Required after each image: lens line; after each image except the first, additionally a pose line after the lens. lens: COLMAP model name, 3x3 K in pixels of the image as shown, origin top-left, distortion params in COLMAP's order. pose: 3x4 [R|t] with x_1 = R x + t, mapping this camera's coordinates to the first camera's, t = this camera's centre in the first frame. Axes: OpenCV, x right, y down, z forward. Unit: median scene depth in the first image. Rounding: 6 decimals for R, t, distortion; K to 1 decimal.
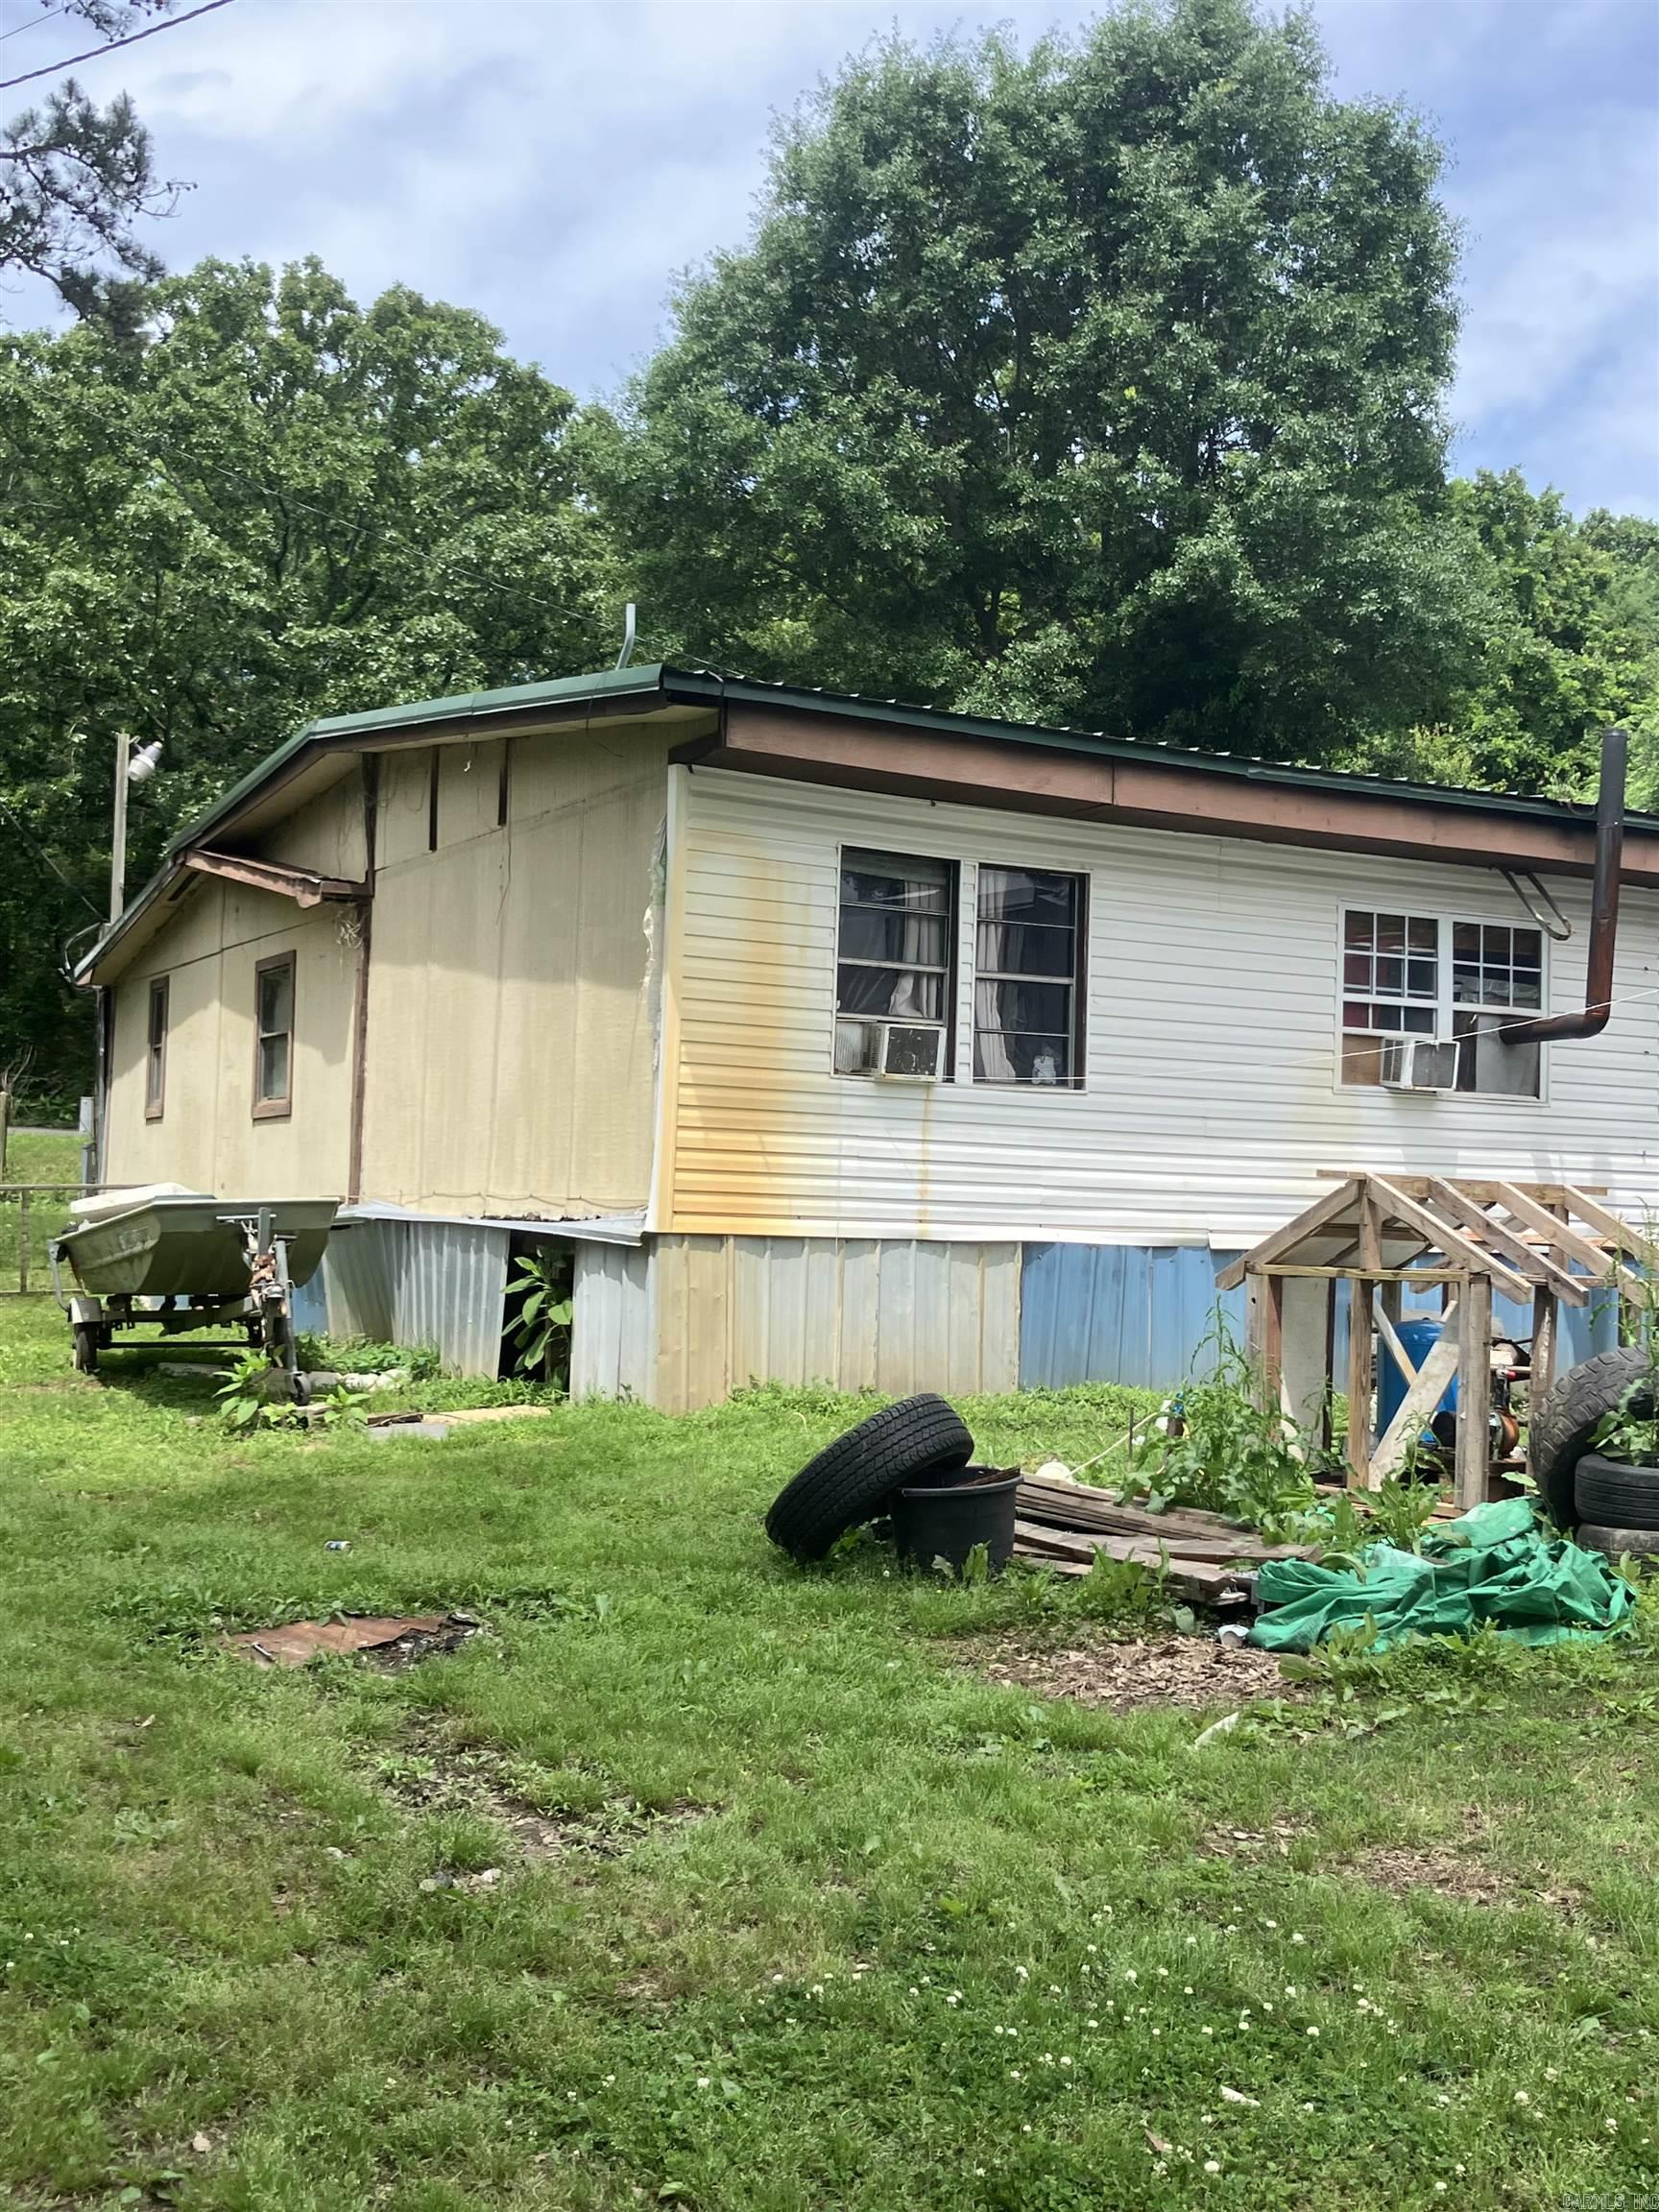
lens RADIAL K [[2536.3, 0, 867.6], [0, 2536.3, 1113.7], [0, 0, 1]] dist [0.066706, 0.000000]
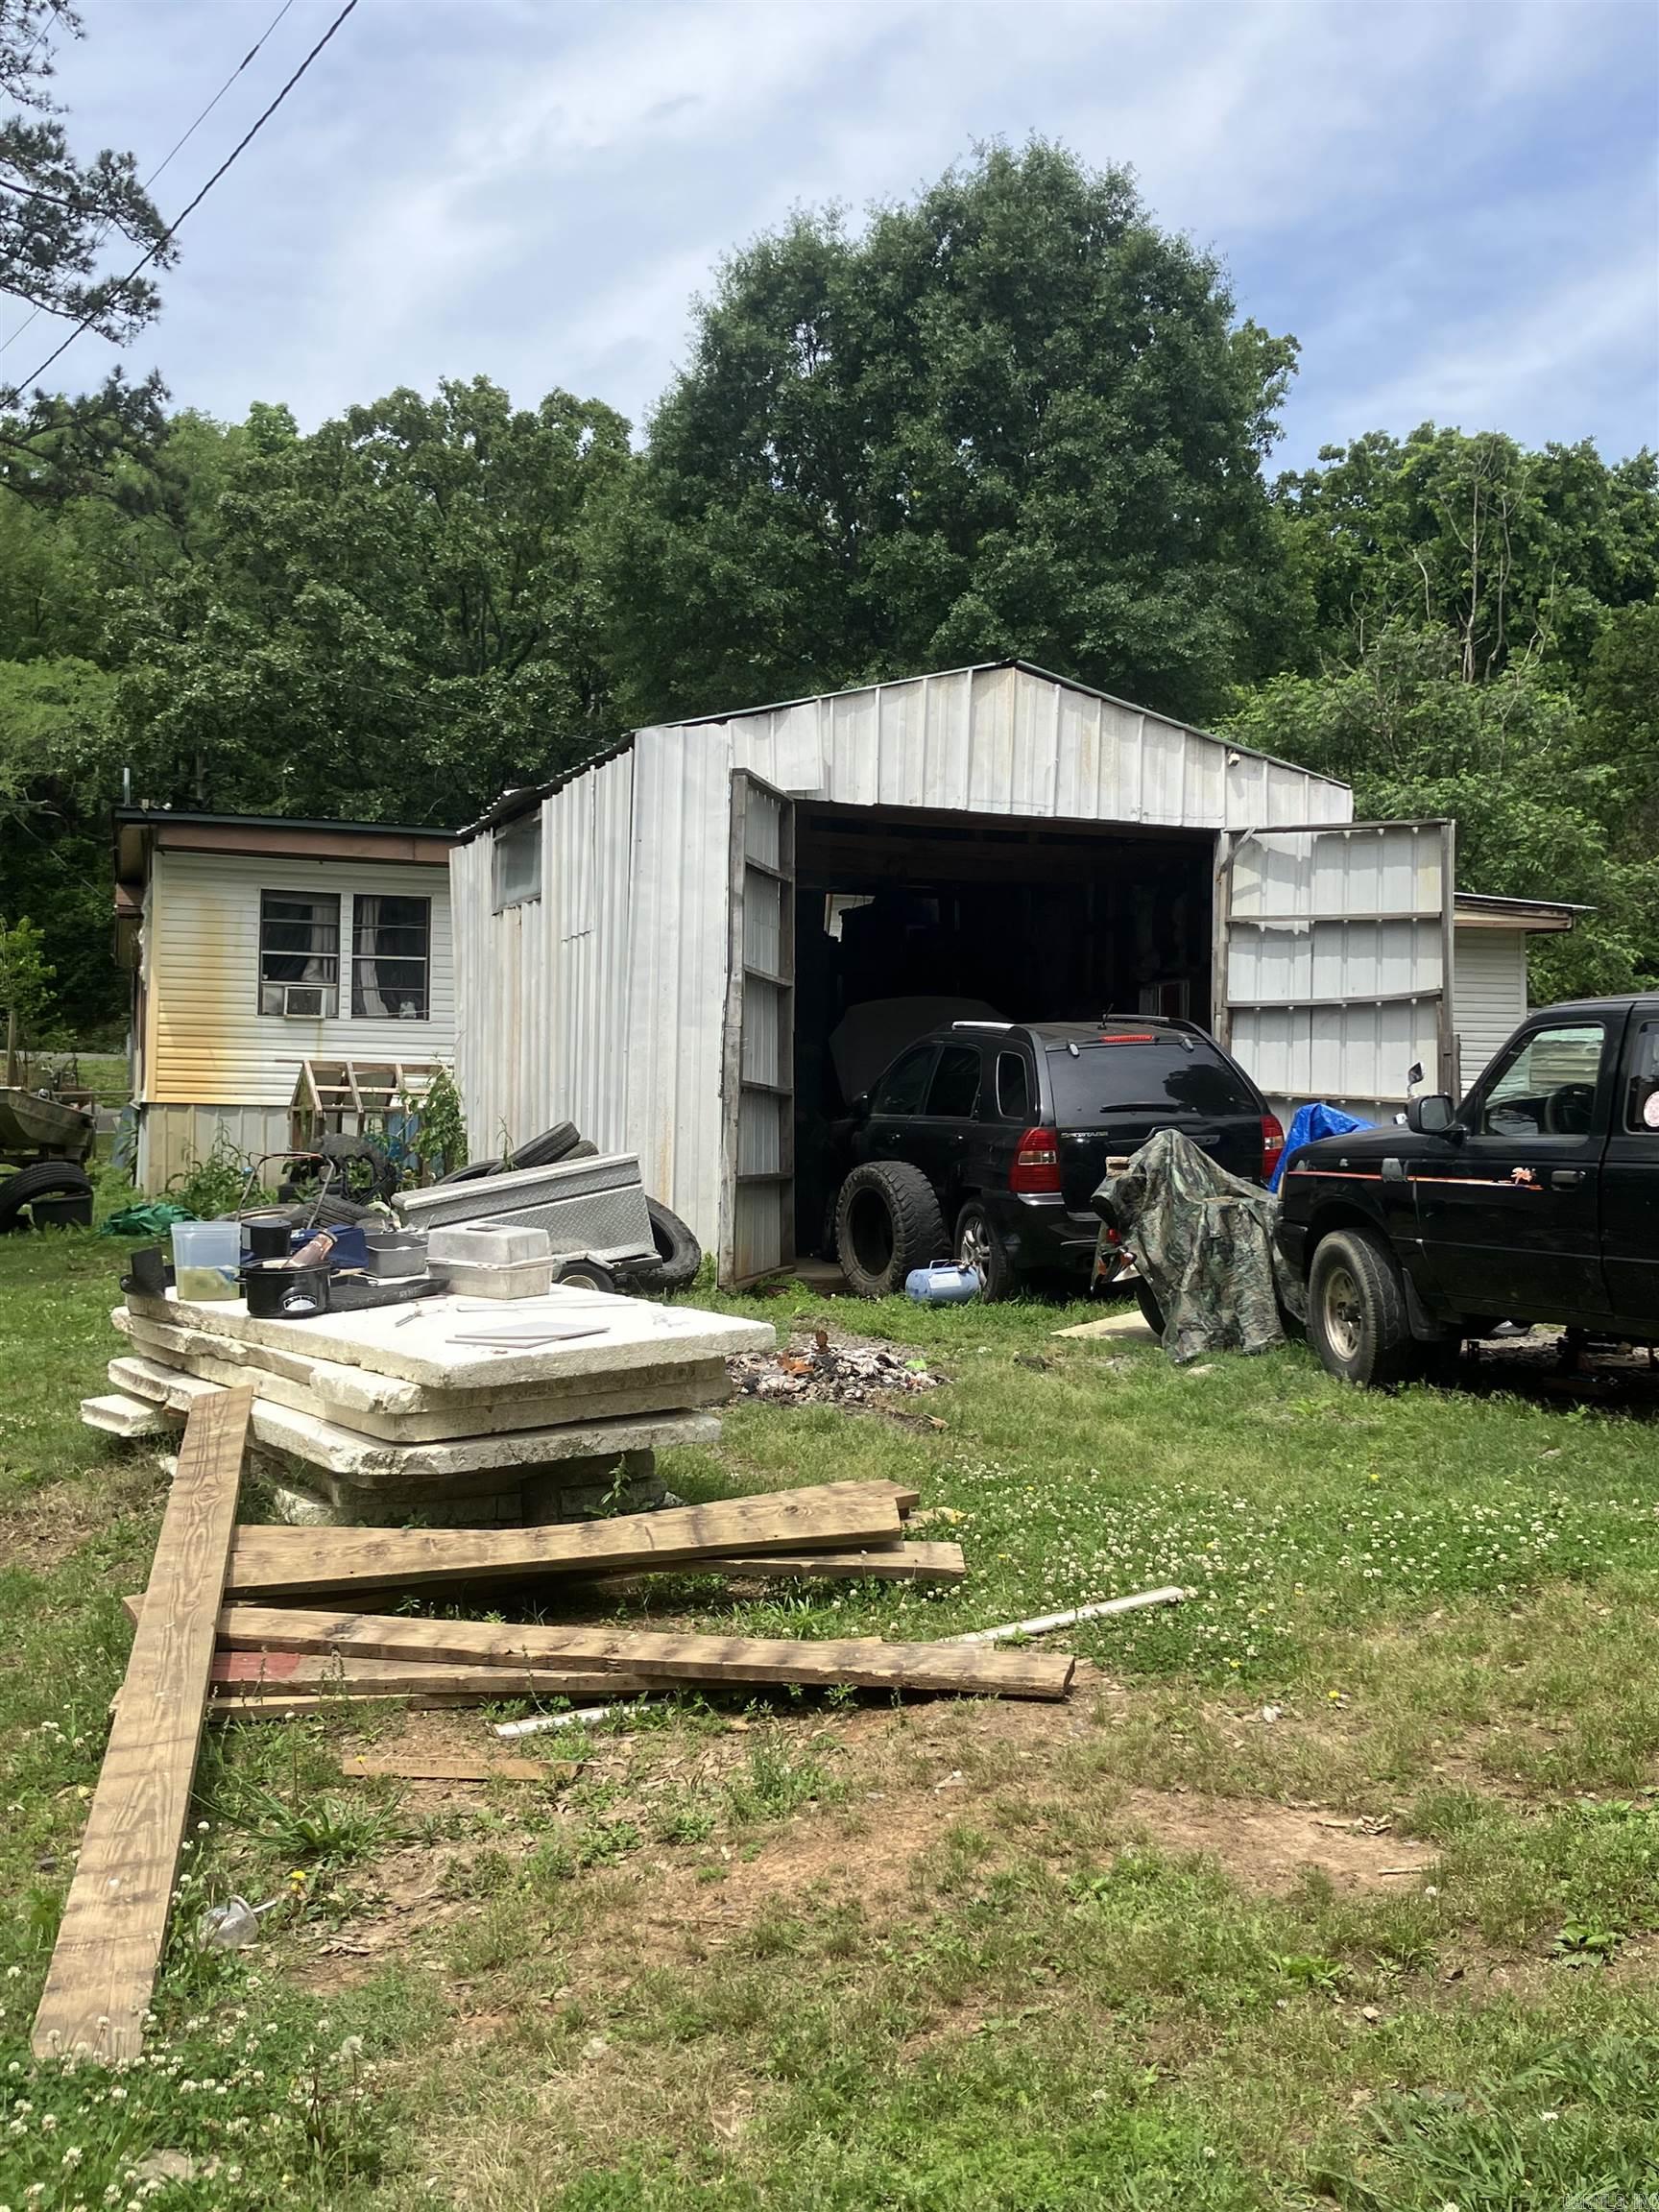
lens RADIAL K [[2536.3, 0, 835.3], [0, 2536.3, 1087.9], [0, 0, 1]] dist [0.066706, 0.000000]
pose [[0.972427, -0.017477, -0.232552, 0.488888], [0.021633, 0.999648, 0.015333, 0.010853], [0.232202, -0.019941, 0.972463, -0.415226]]
